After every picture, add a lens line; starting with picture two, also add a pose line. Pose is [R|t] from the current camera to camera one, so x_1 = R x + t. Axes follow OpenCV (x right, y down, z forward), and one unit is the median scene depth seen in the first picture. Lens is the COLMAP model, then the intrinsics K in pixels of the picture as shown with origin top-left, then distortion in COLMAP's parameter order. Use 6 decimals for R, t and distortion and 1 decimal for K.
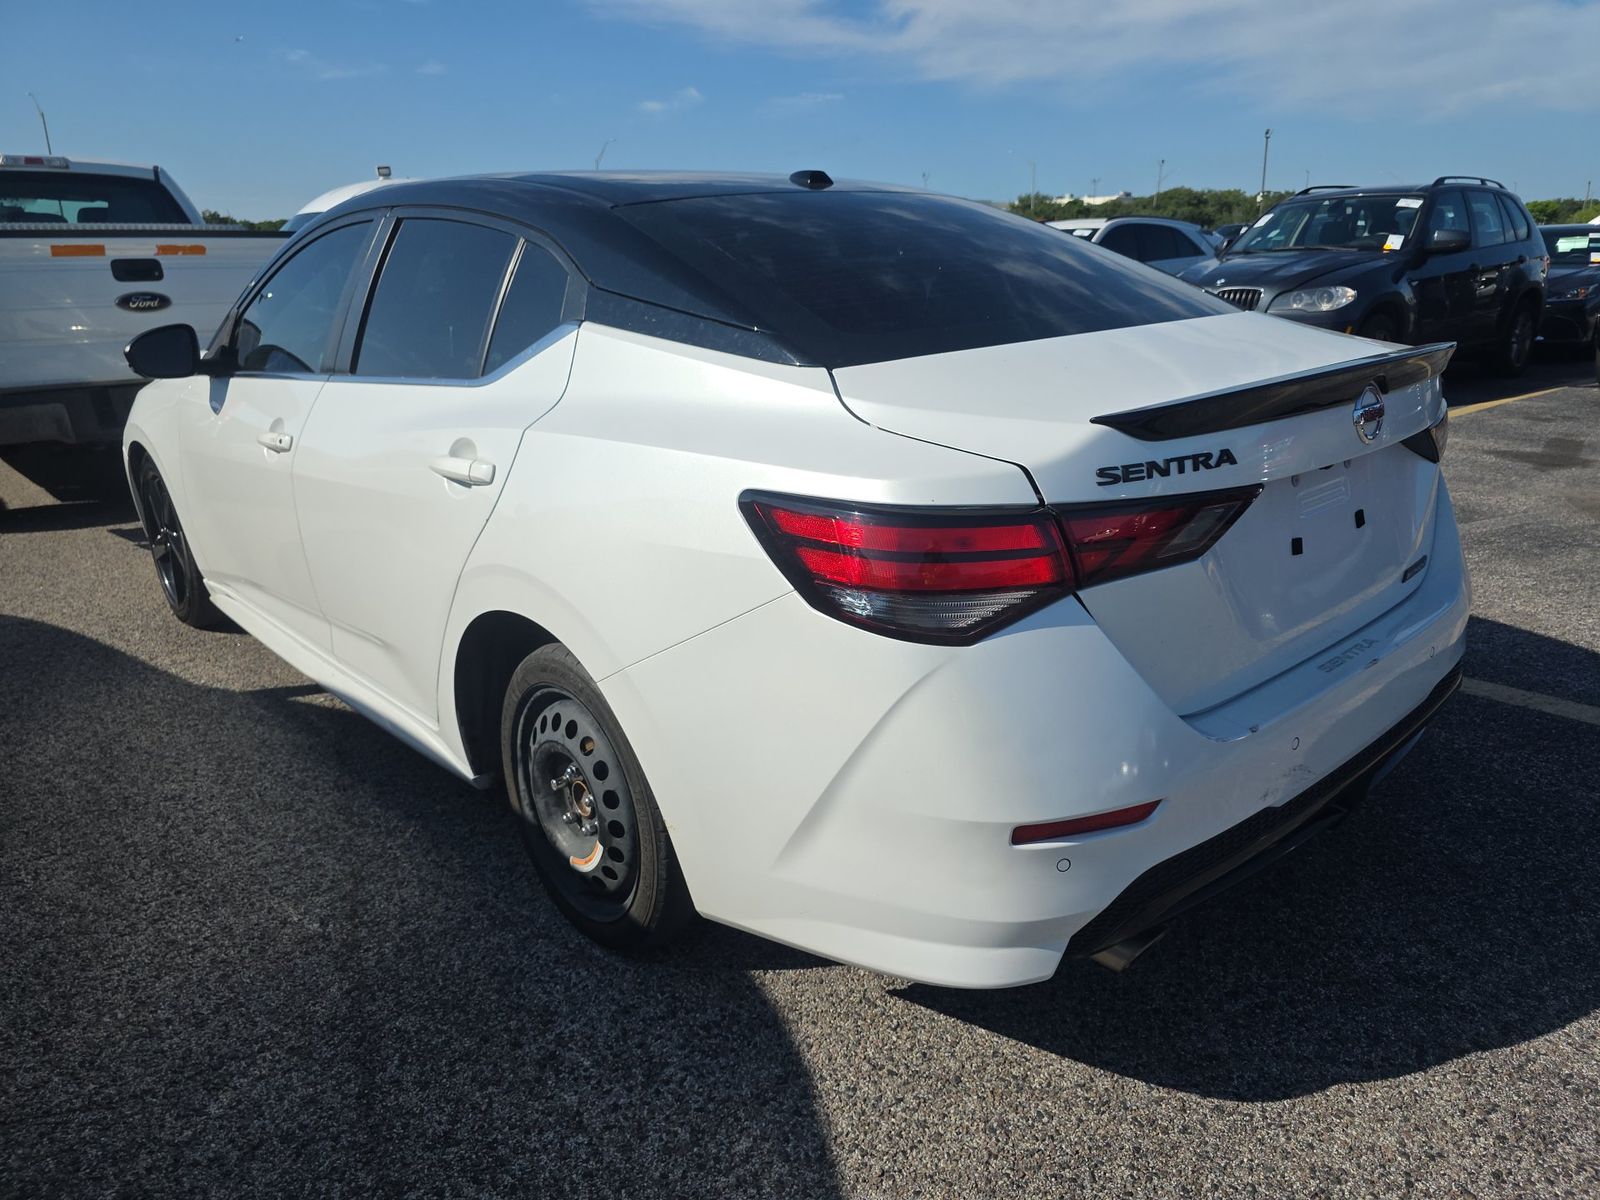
lens RADIAL K [[1068.6, 0, 795.0], [0, 1068.6, 600.9], [0, 0, 1]] dist [0.012626, -0.002469]
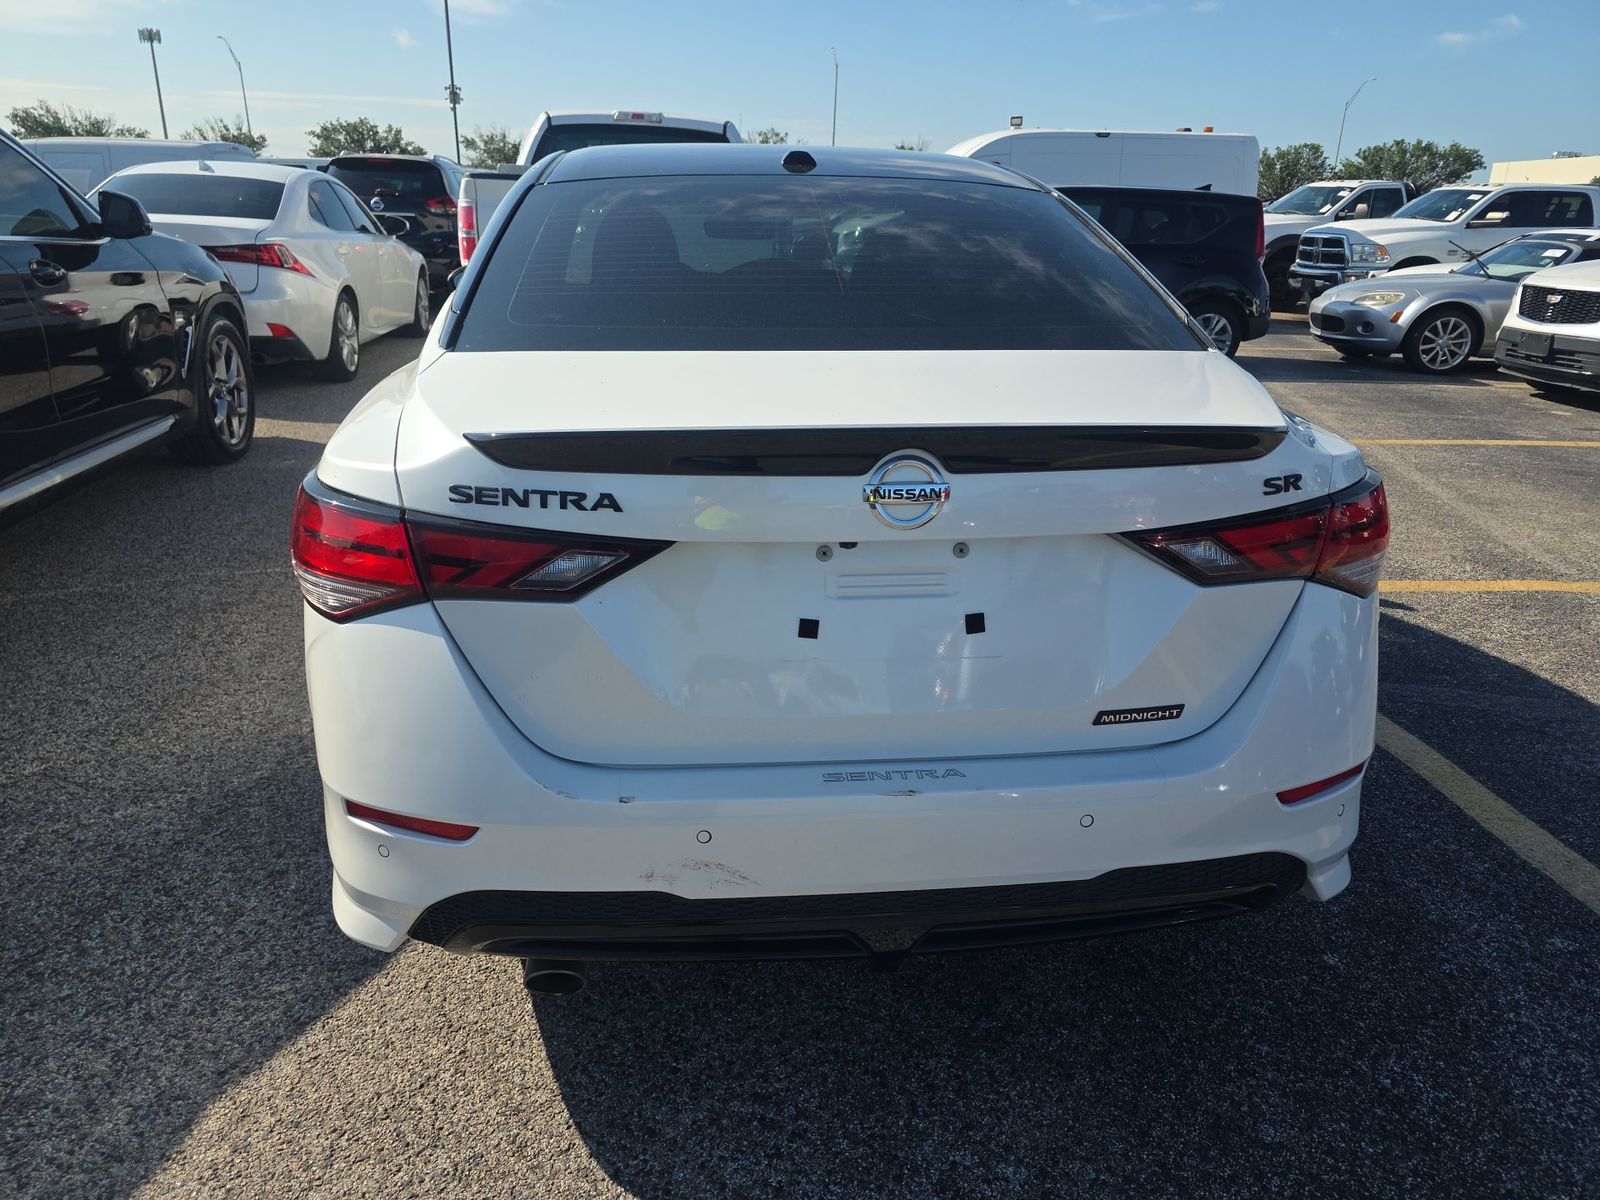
lens RADIAL K [[1068.6, 0, 795.0], [0, 1068.6, 600.9], [0, 0, 1]] dist [0.012626, -0.002469]
pose [[0.815130, 0.245834, -0.524527, 1.047342], [-0.222455, 0.968898, 0.108400, -0.188885], [0.534861, 0.028323, 0.844465, 0.311928]]
